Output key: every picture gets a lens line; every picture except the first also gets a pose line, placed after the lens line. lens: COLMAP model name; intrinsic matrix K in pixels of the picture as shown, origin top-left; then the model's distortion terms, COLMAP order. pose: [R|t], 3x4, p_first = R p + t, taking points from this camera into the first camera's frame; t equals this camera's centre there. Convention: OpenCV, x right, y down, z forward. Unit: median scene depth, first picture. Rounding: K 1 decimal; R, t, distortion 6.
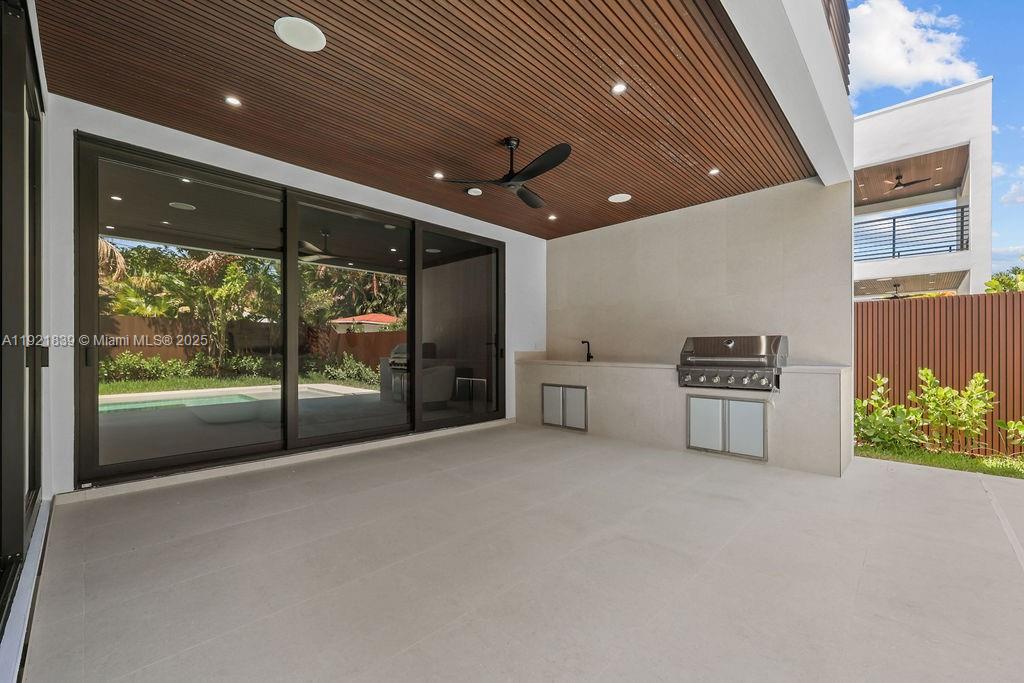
lens RADIAL K [[410.3, 0, 508.8], [0, 410.3, 348.9], [0, 0, 1]] dist [0.000478, 0.000025]
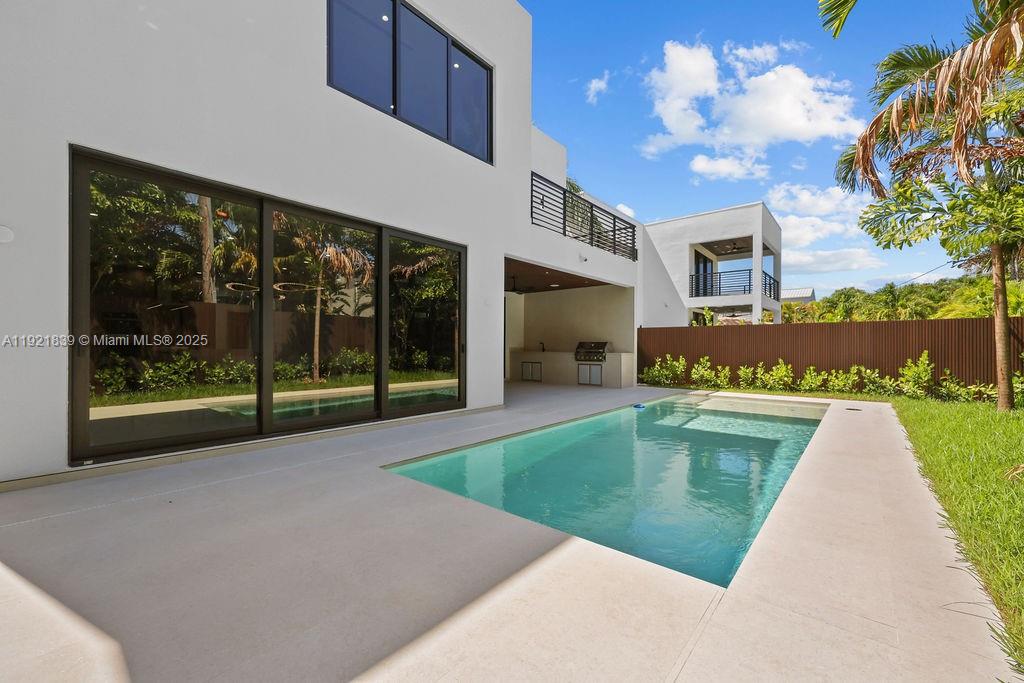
lens RADIAL K [[414.2, 0, 510.6], [0, 414.2, 344.2], [0, 0, 1]] dist [0.002397, 0.000306]
pose [[0.997401, 0.005850, 0.071816, -0.144387], [-0.005527, 0.999974, -0.004692, 0.000346], [-0.071841, 0.004283, 0.997407, -1.242172]]
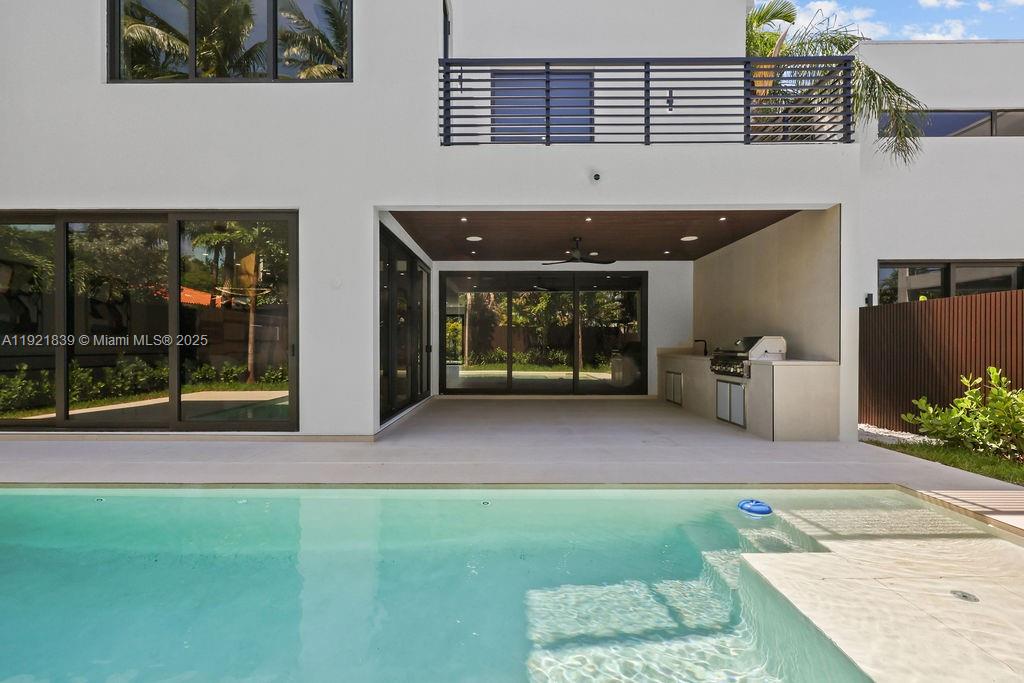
lens RADIAL K [[414.2, 0, 510.6], [0, 414.2, 344.2], [0, 0, 1]] dist [0.002397, 0.000306]
pose [[0.697791, -0.001709, -0.716299, 0.726295], [-0.000008, 0.999997, -0.002394, -0.003128], [0.716301, 0.001676, 0.697789, -0.355400]]
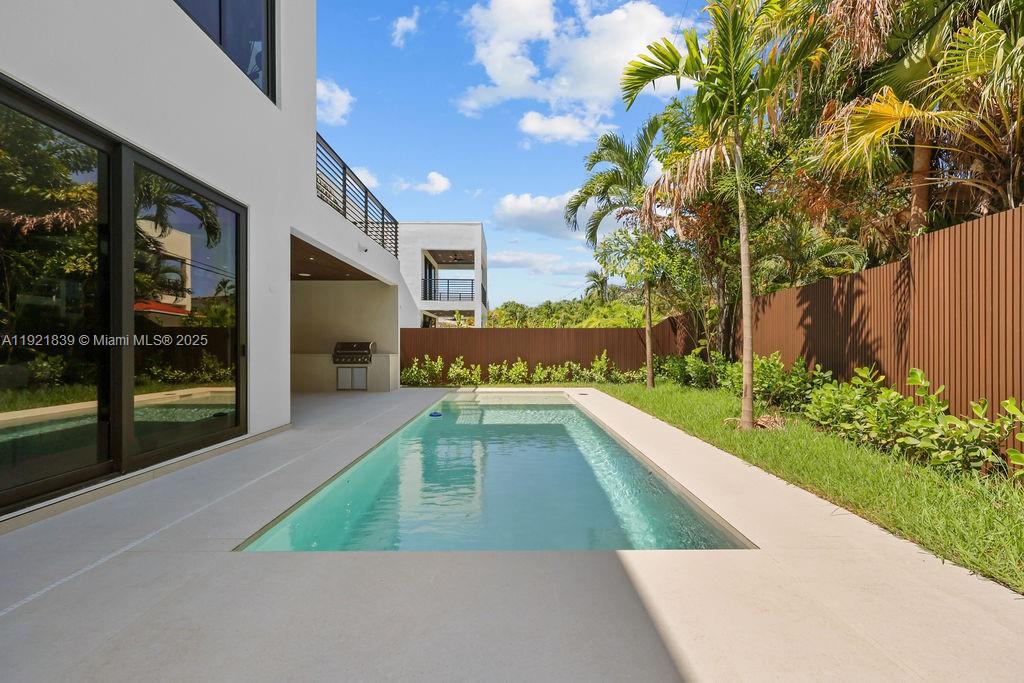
lens RADIAL K [[412.6, 0, 515.3], [0, 412.6, 348.6], [0, 0, 1]] dist [0.000287, -0.000182]
pose [[0.702773, 0.000530, 0.711414, -0.394152], [-0.002888, 0.999994, 0.002107, -0.000131], [-0.711409, -0.003535, 0.702770, -1.035520]]
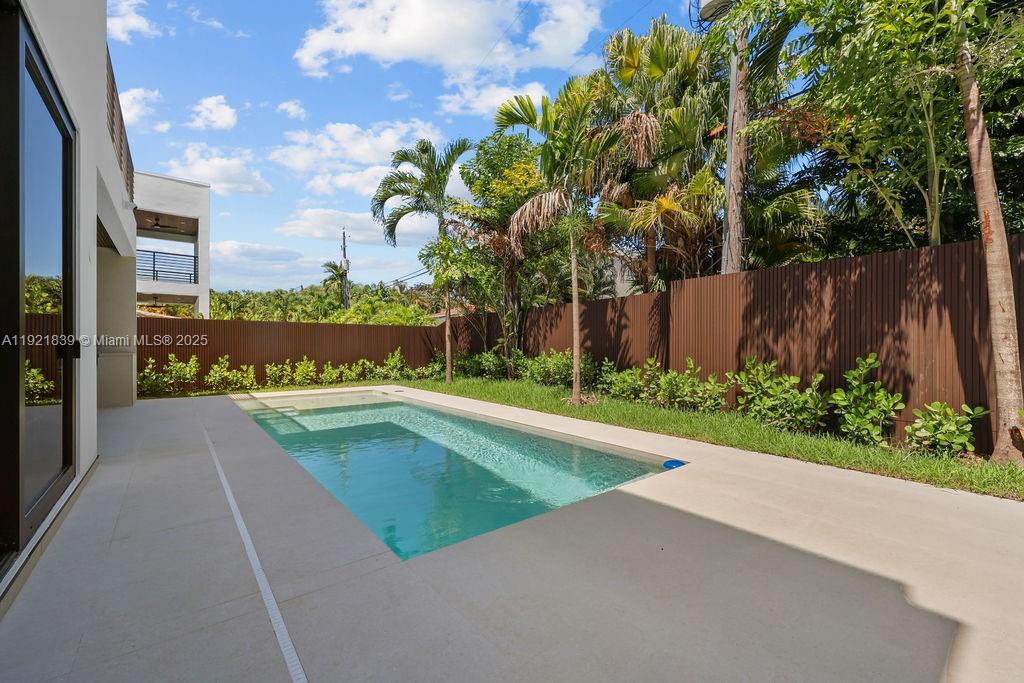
lens RADIAL K [[421.1, 0, 509.9], [0, 421.1, 348.5], [0, 0, 1]] dist [-0.000361, 0.000112]
pose [[0.109442, -0.005606, 0.993977, -0.678534], [-0.004721, 0.999970, 0.006159, 0.000006], [-0.993982, -0.005367, 0.109413, -0.692874]]
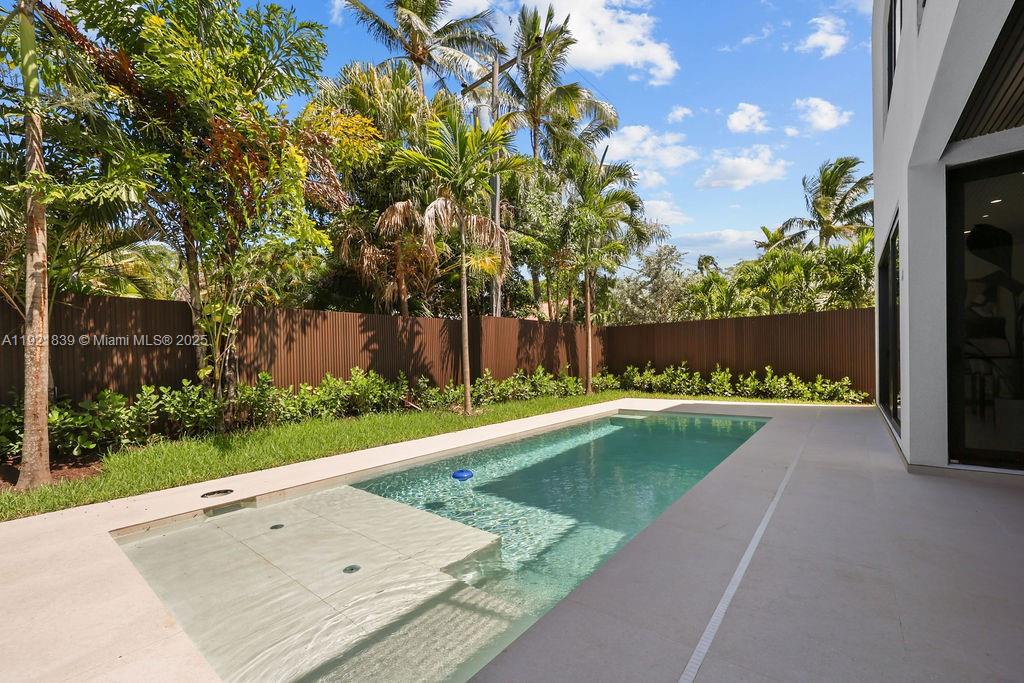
lens RADIAL K [[417.2, 0, 507.5], [0, 417.2, 365.9], [0, 0, 1]] dist [0.000864, -0.000023]
pose [[-0.995510, 0.026396, -0.090900, 0.620368], [0.025577, 0.999621, 0.010158, 0.001103], [0.091134, 0.007788, -0.995808, 0.636599]]
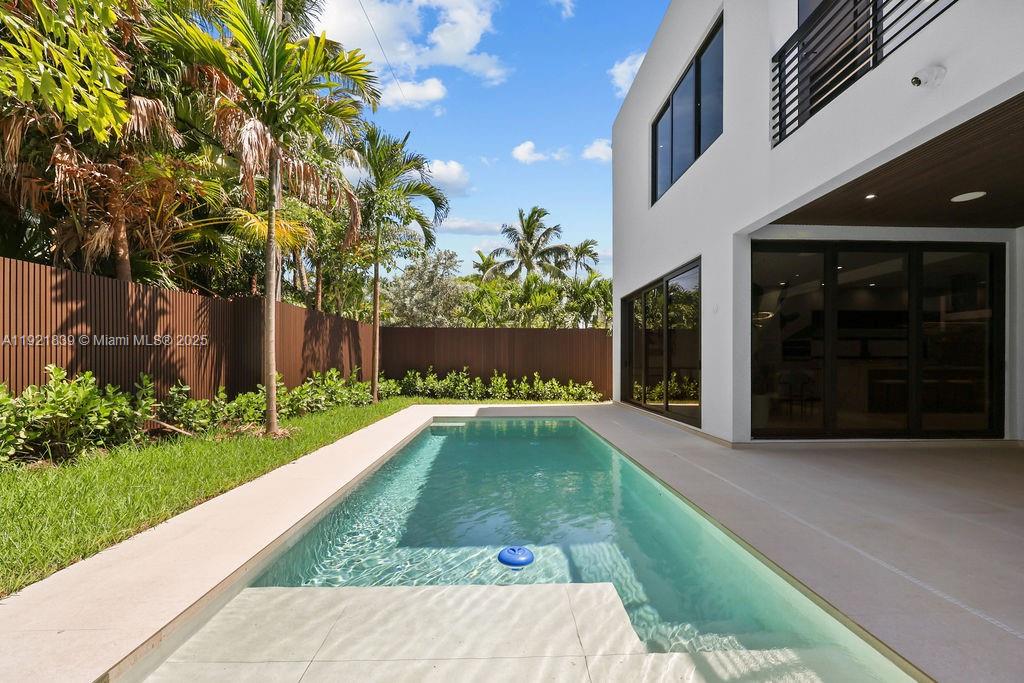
lens RADIAL K [[430.1, 0, 517.2], [0, 430.1, 363.1], [0, 0, 1]] dist [0.000406, -0.000238]
pose [[-0.685801, -0.000115, -0.727789, 0.959869], [-0.001453, 0.999998, 0.001211, 0.001181], [0.727787, 0.001888, -0.685800, 0.344012]]
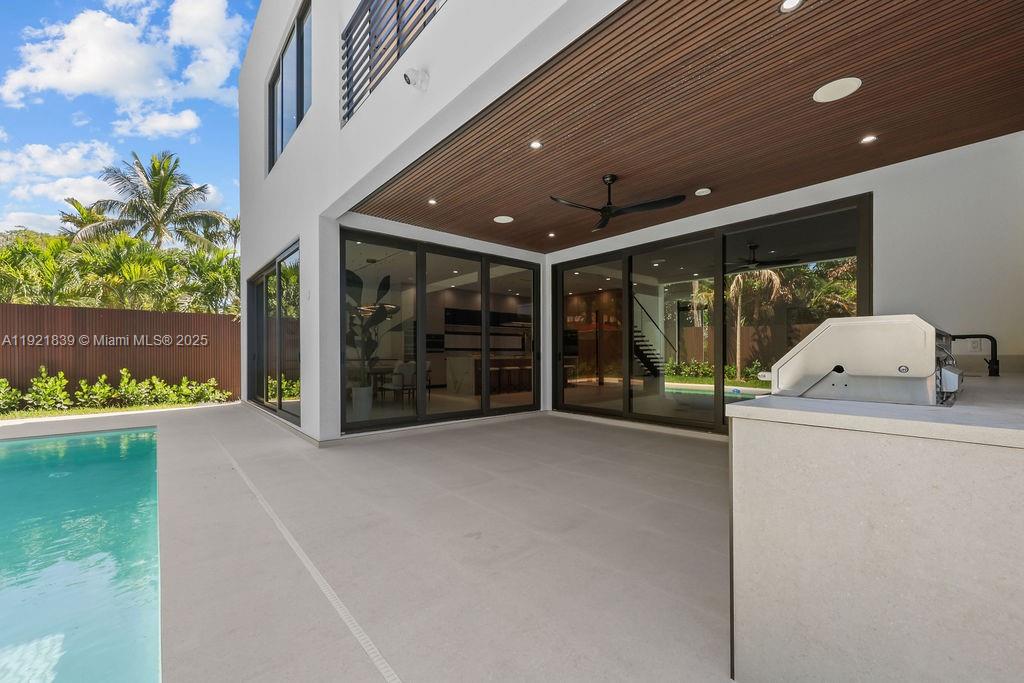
lens RADIAL K [[417.4, 0, 514.0], [0, 417.4, 354.0], [0, 0, 1]] dist [0.001445, 0.000248]
pose [[-0.082736, 0.001353, -0.996571, 0.757251], [0.005058, 0.999987, 0.000937, 0.000146], [0.996559, -0.004963, -0.082742, 0.508693]]
